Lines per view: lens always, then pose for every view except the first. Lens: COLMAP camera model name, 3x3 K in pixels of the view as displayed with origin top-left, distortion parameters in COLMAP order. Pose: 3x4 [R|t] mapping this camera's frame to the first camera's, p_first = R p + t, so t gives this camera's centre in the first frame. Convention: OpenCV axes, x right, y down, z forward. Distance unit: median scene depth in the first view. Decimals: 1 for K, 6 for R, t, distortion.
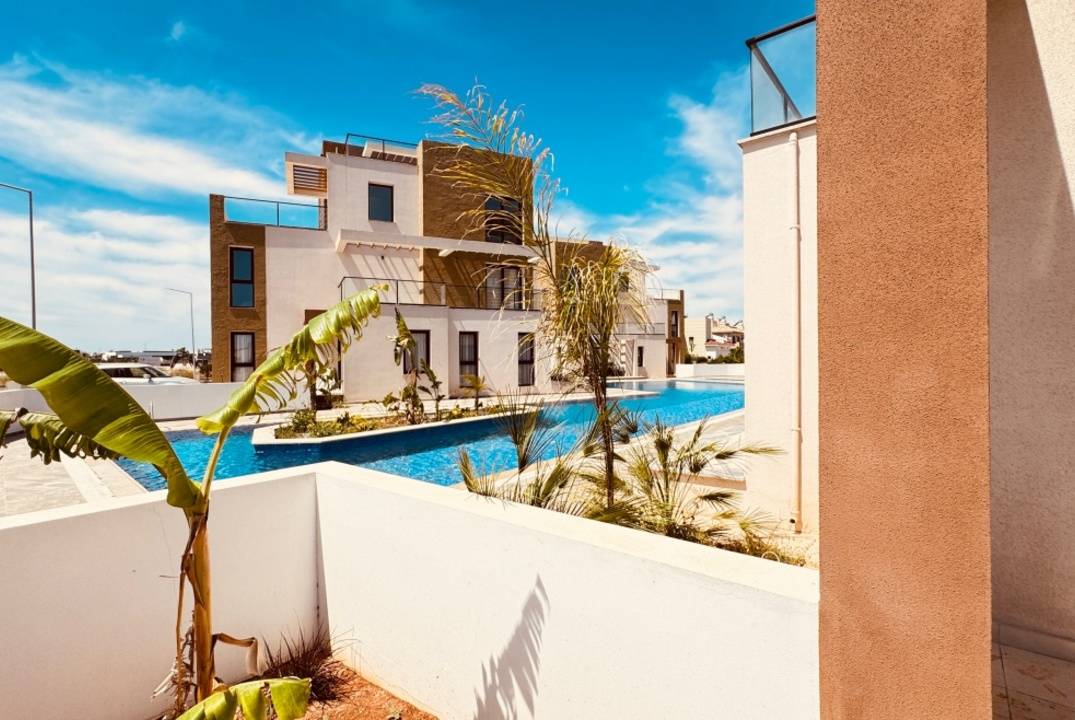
lens RADIAL K [[513.5, 0, 545.0], [0, 513.5, 346.5], [0, 0, 1]] dist [-0.001394, -0.000174]
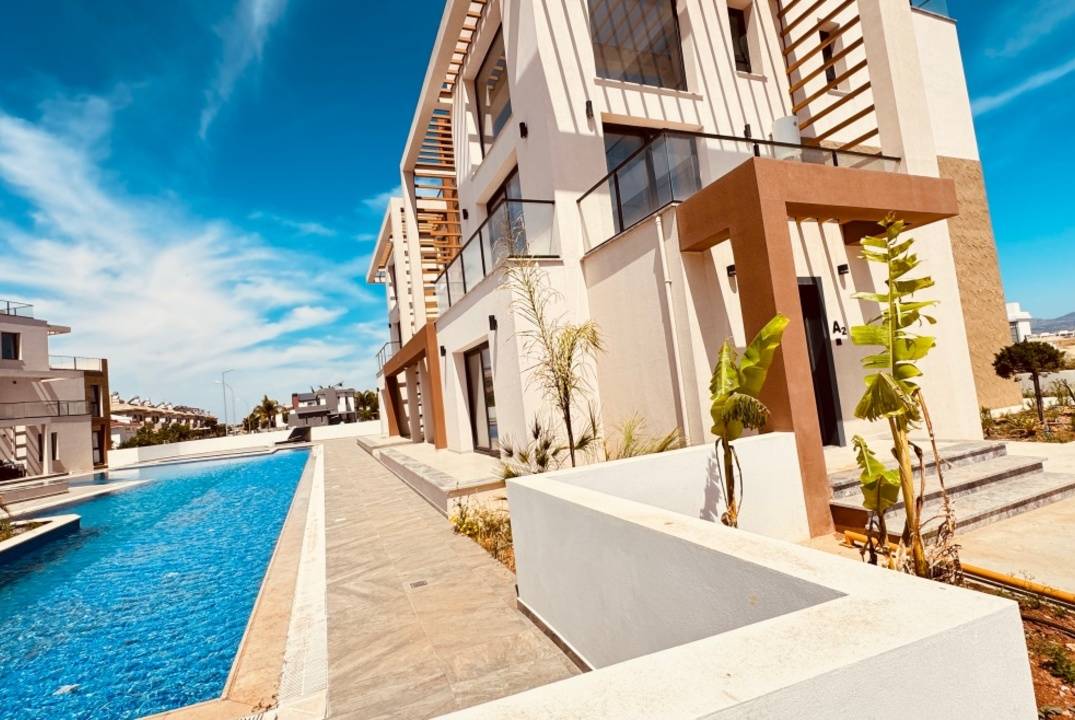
lens RADIAL K [[513.5, 0, 541.6], [0, 513.5, 357.7], [0, 0, 1]] dist [-0.001394, -0.000174]
pose [[0.467859, 0.024998, 0.883449, -0.229866], [0.081465, 0.994125, -0.071272, 0.004676], [-0.880040, 0.105316, 0.463074, 0.044661]]
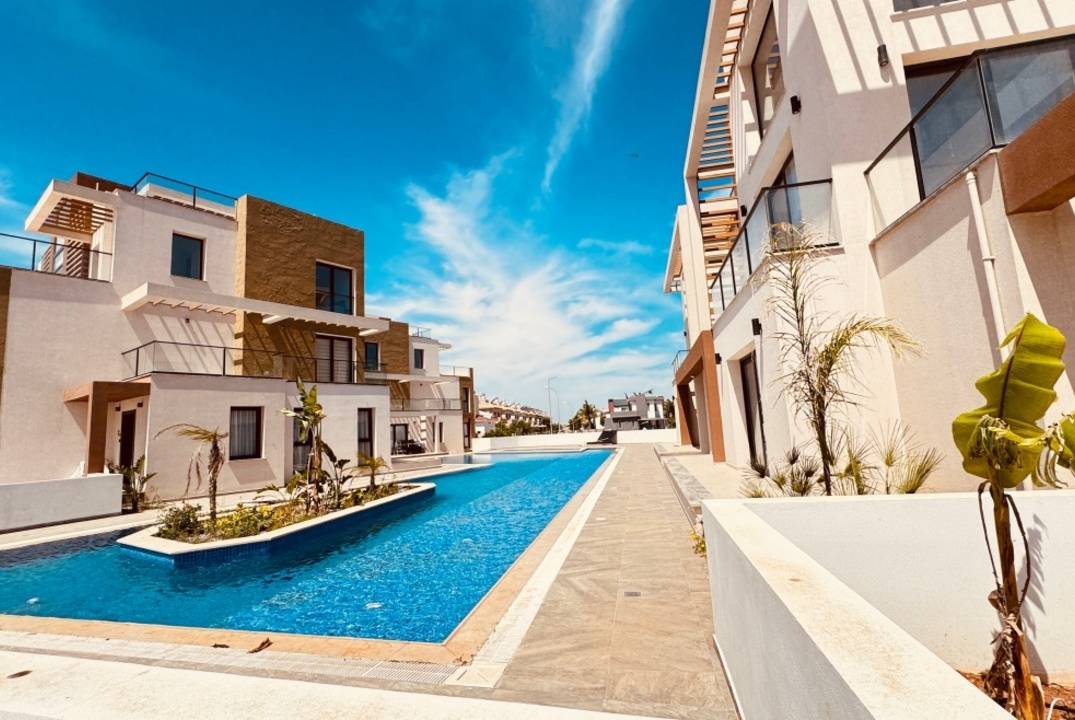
lens RADIAL K [[513.5, 0, 535.1], [0, 513.5, 357.4], [0, 0, 1]] dist [-0.001394, -0.000174]
pose [[0.887439, 0.028767, 0.460026, -0.193988], [0.031811, 0.991848, -0.123389, 0.007142], [-0.459825, 0.124134, 0.879290, 0.013773]]
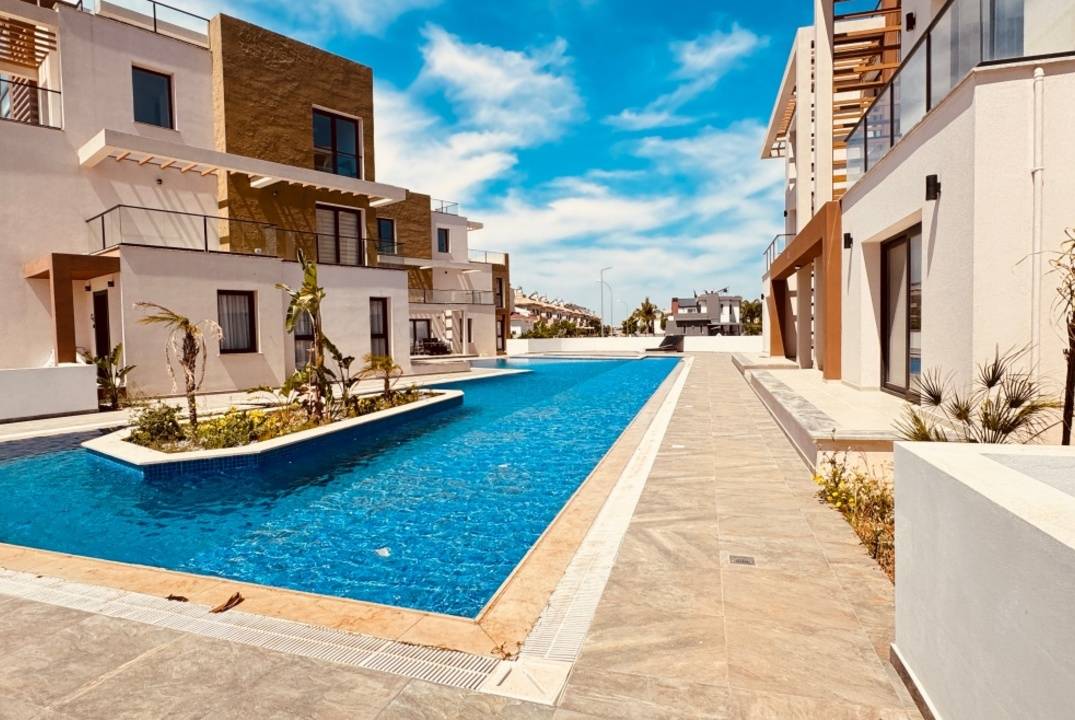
lens RADIAL K [[610.4, 0, 528.0], [0, 610.4, 360.9], [0, 0, 1]] dist [-0.009136, -0.000308]
pose [[0.923323, -0.023698, 0.383291, -0.179371], [-0.000395, 0.998035, 0.062659, 0.011176], [-0.384023, -0.058006, 0.921500, 0.065838]]
